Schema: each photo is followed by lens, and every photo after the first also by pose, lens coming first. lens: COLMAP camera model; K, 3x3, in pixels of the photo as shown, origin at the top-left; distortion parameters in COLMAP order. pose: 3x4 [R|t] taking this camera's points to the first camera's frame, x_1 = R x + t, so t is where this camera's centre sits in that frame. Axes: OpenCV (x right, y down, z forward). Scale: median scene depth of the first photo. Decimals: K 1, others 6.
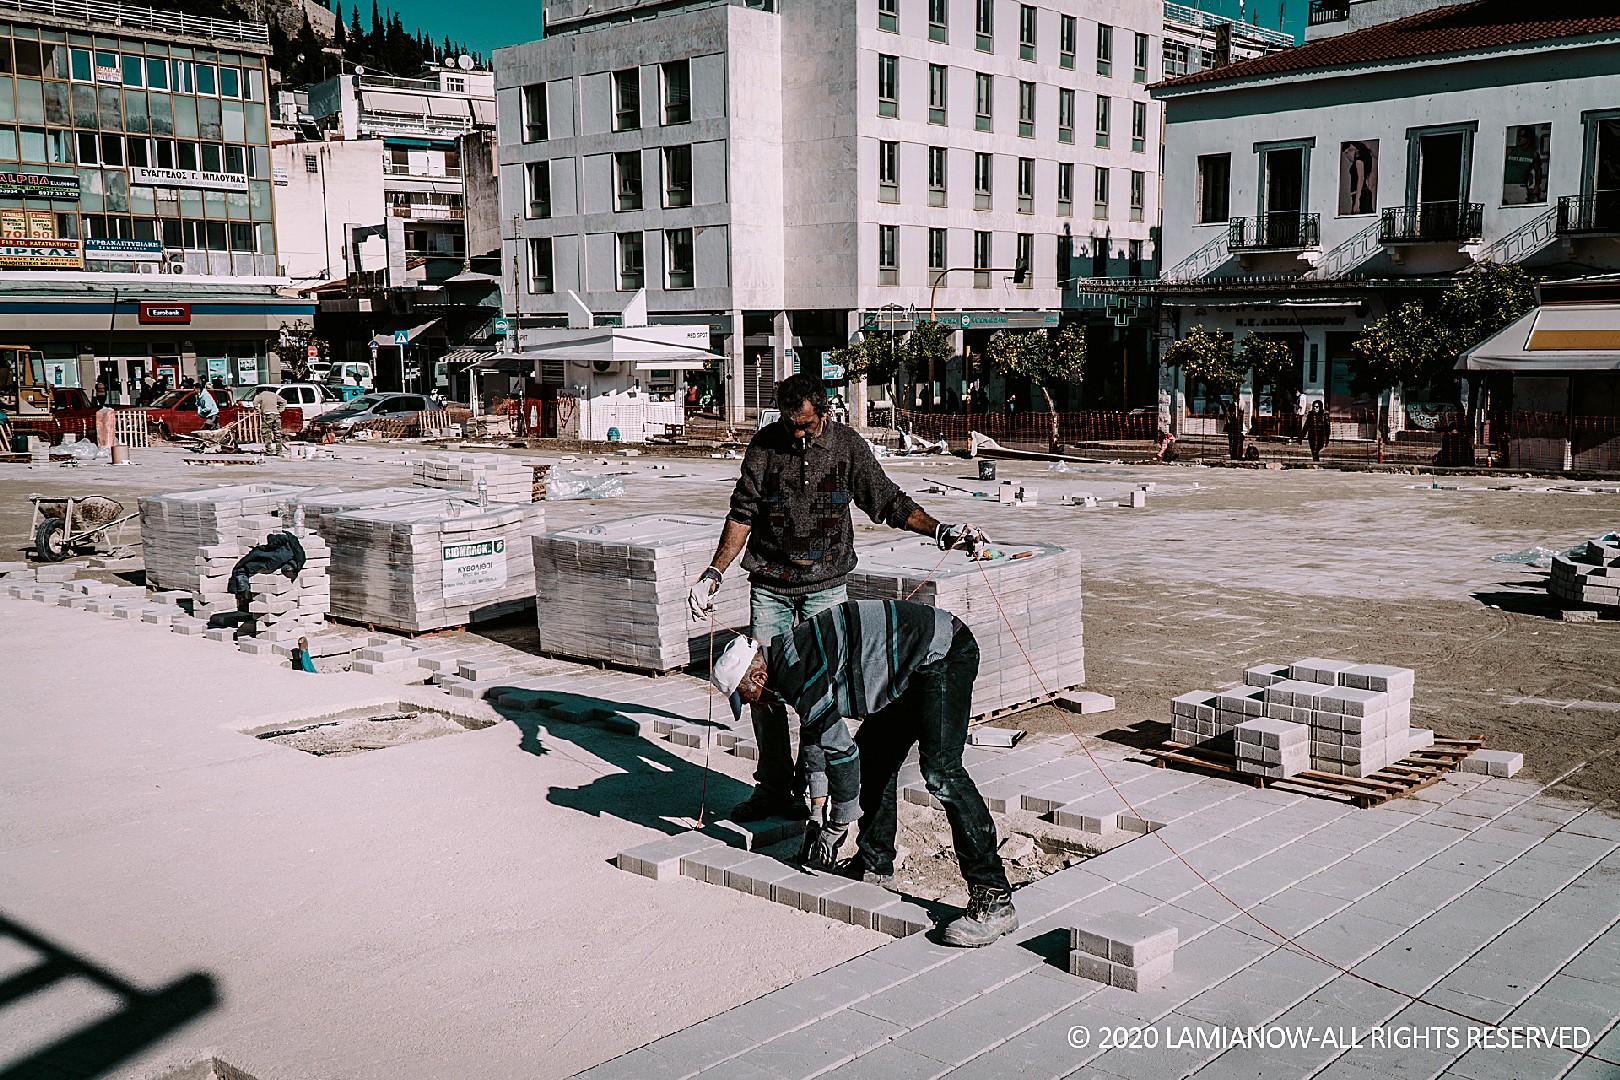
lens RADIAL K [[1614.0, 0, 807.7], [0, 1614.0, 538.1], [0, 0, 1]] dist [0.069251, 0.000000]
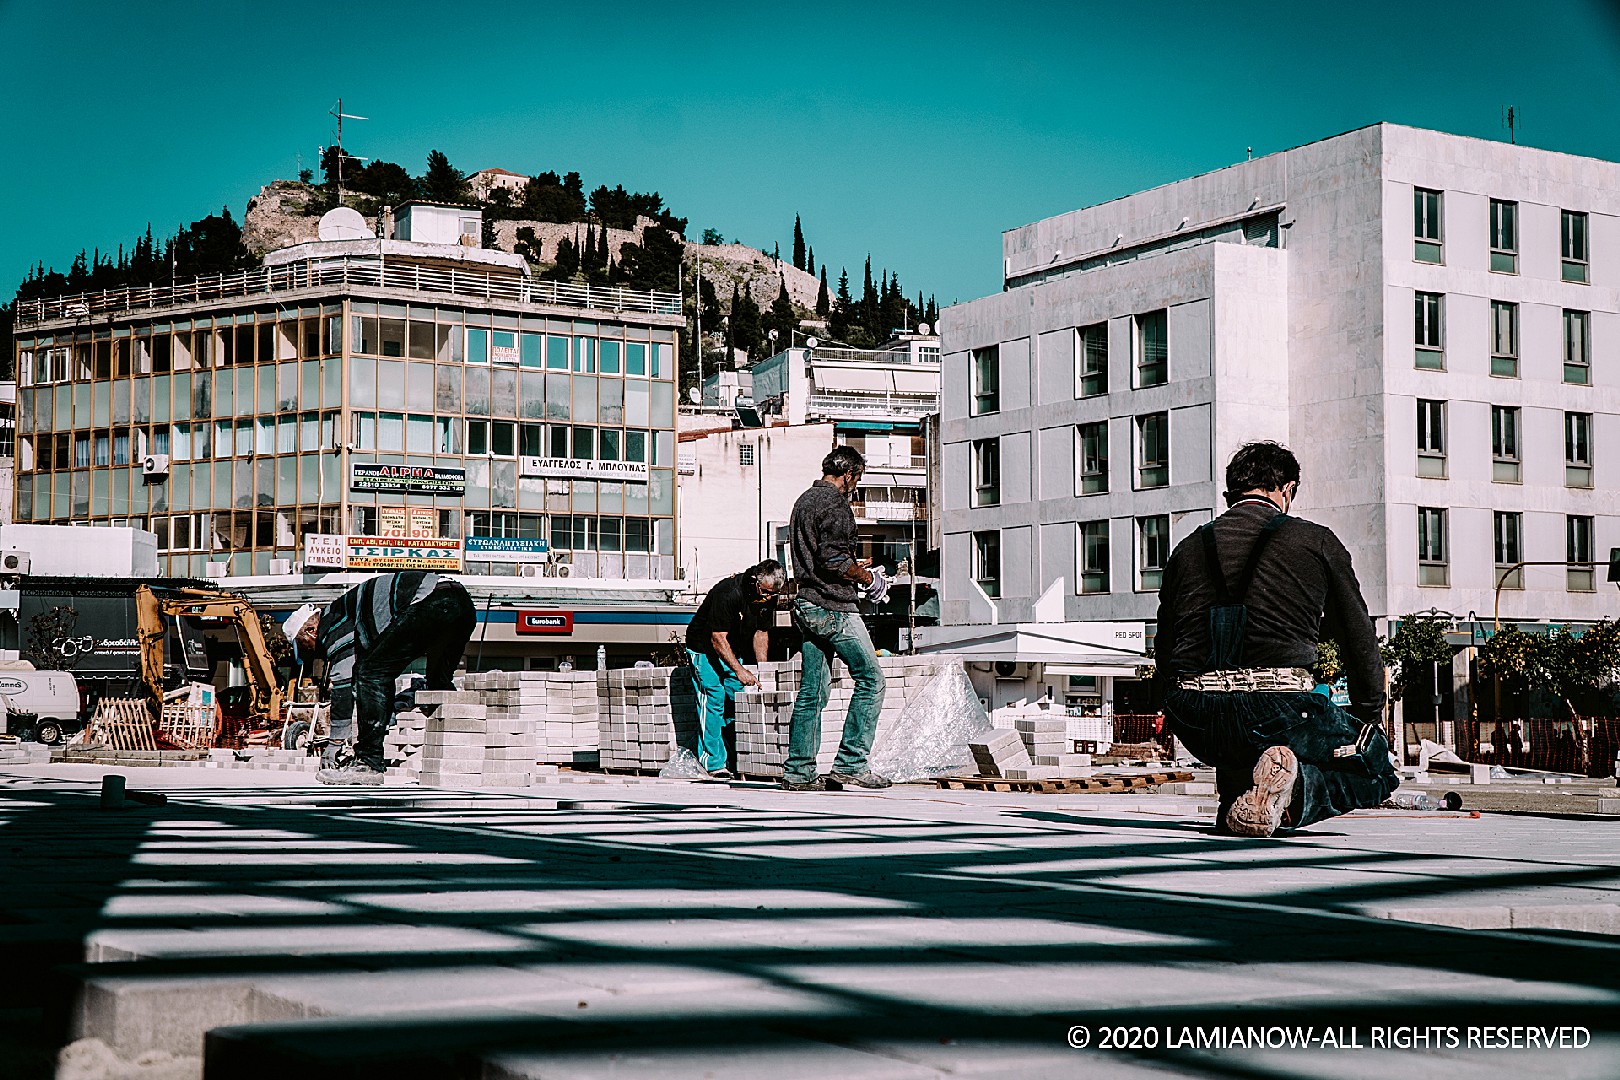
lens RADIAL K [[2308.8, 0, 805.9], [0, 2308.8, 539.4], [0, 0, 1]] dist [0.107533, 0.000000]
pose [[0.958348, -0.008638, -0.285474, 0.078686], [-0.046430, 0.981534, -0.185567, 0.036026], [0.281805, 0.191092, 0.940250, -0.098816]]
